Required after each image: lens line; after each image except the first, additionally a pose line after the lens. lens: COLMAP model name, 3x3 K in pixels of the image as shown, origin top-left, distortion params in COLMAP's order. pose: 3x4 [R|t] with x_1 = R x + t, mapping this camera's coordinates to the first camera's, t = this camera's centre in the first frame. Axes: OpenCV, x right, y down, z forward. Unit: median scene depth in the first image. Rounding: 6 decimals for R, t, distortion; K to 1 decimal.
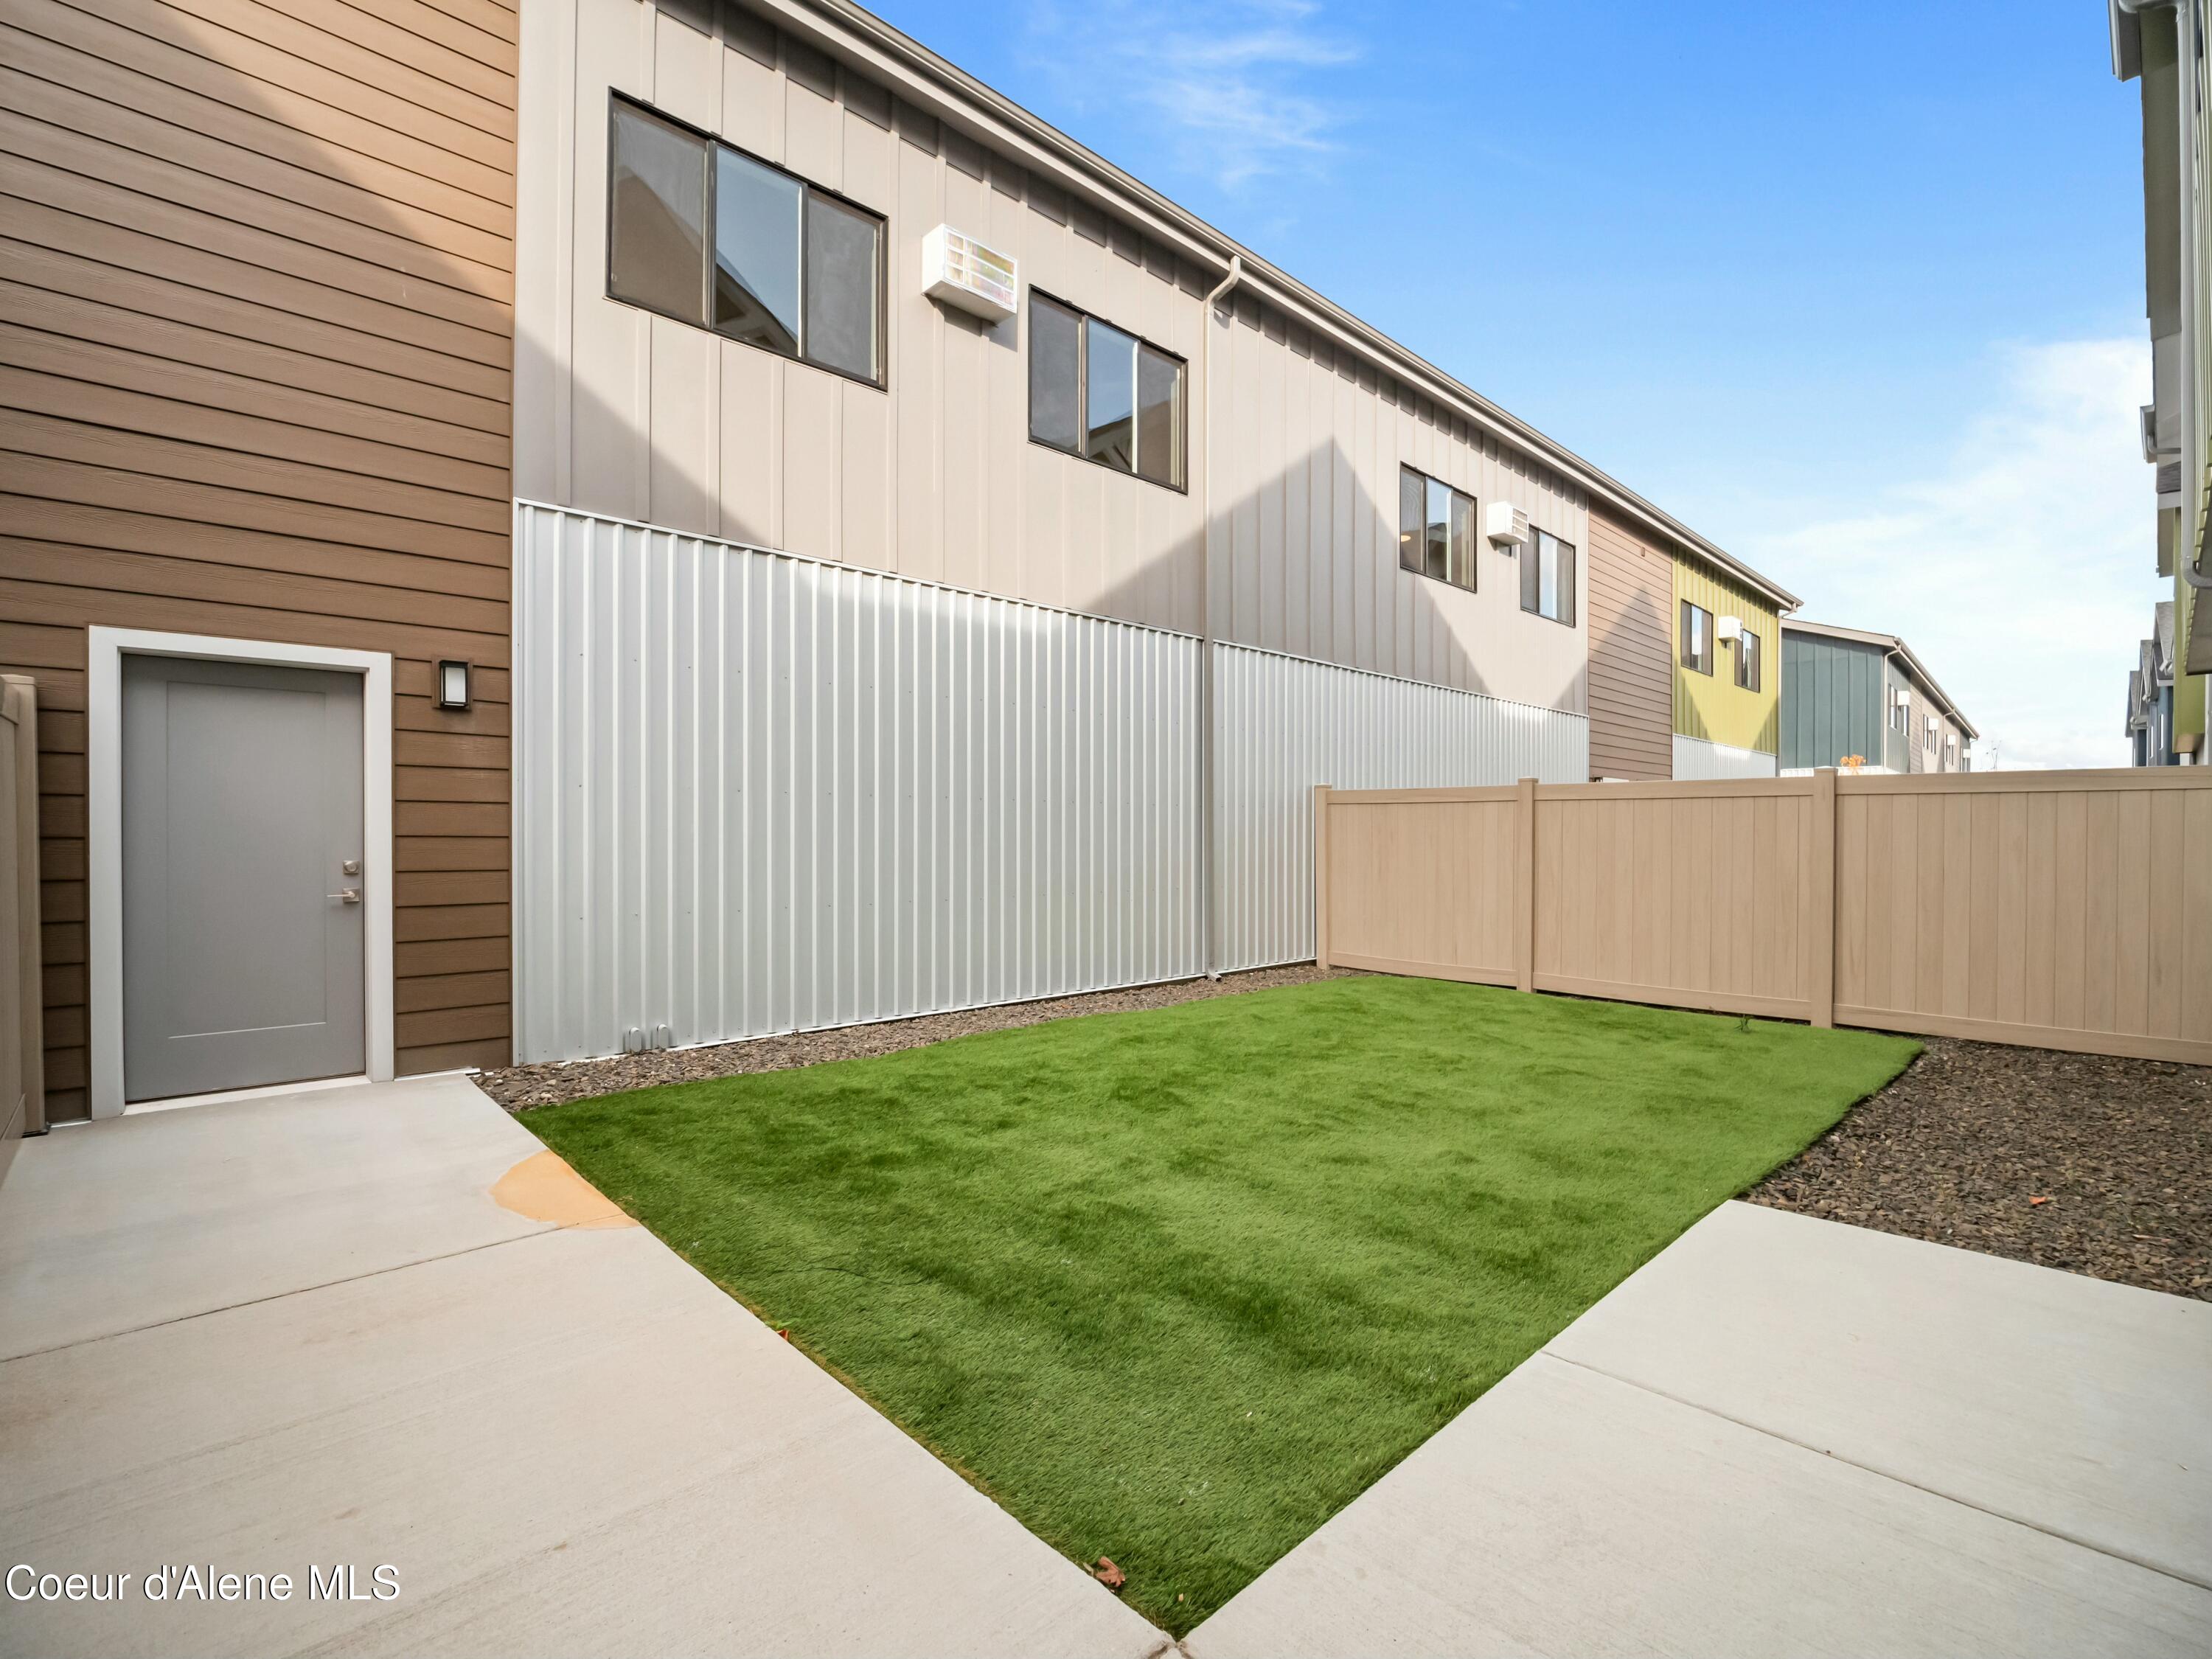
lens RADIAL K [[1018.0, 0, 1110.4], [0, 1018.0, 833.8], [0, 0, 1]] dist [-0.017300, 0.000593]
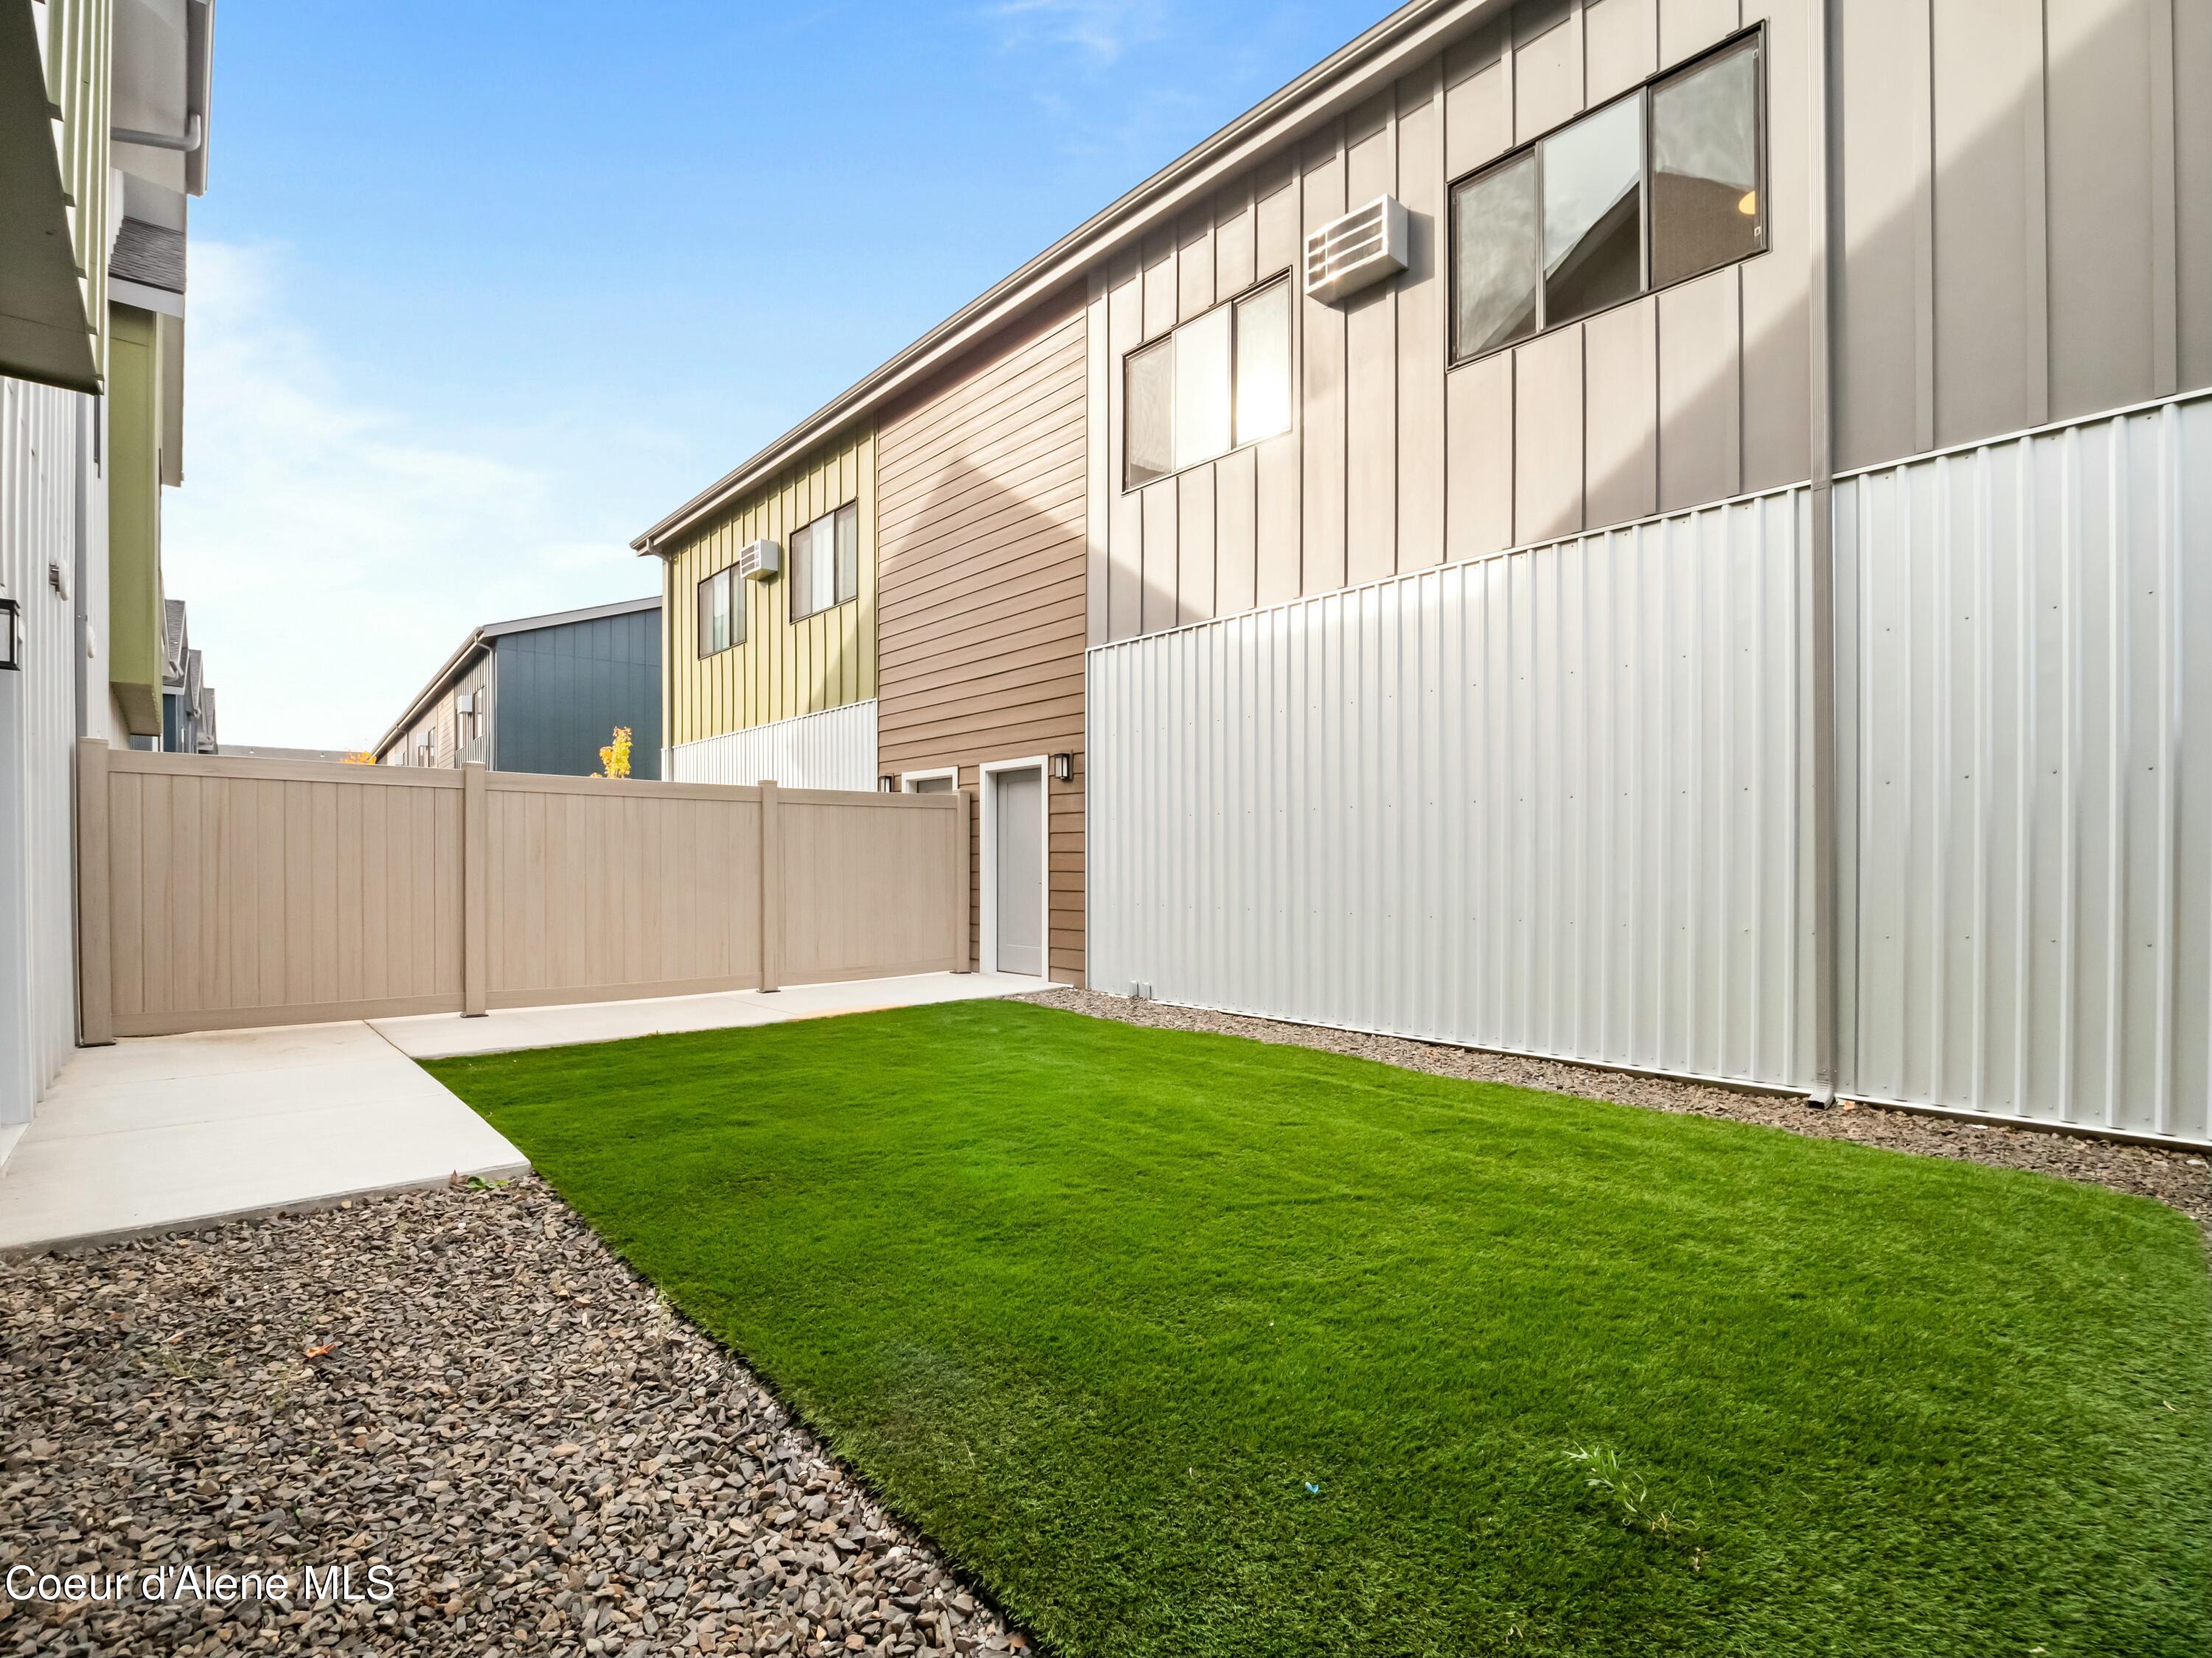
lens RADIAL K [[1017.9, 0, 1110.4], [0, 1017.9, 833.3], [0, 0, 1]] dist [-0.017300, 0.000593]
pose [[-0.019872, -0.014512, -0.999697, 1.035332], [0.019403, 0.999701, -0.014898, -0.001802], [0.999614, -0.019694, -0.019585, 1.016009]]
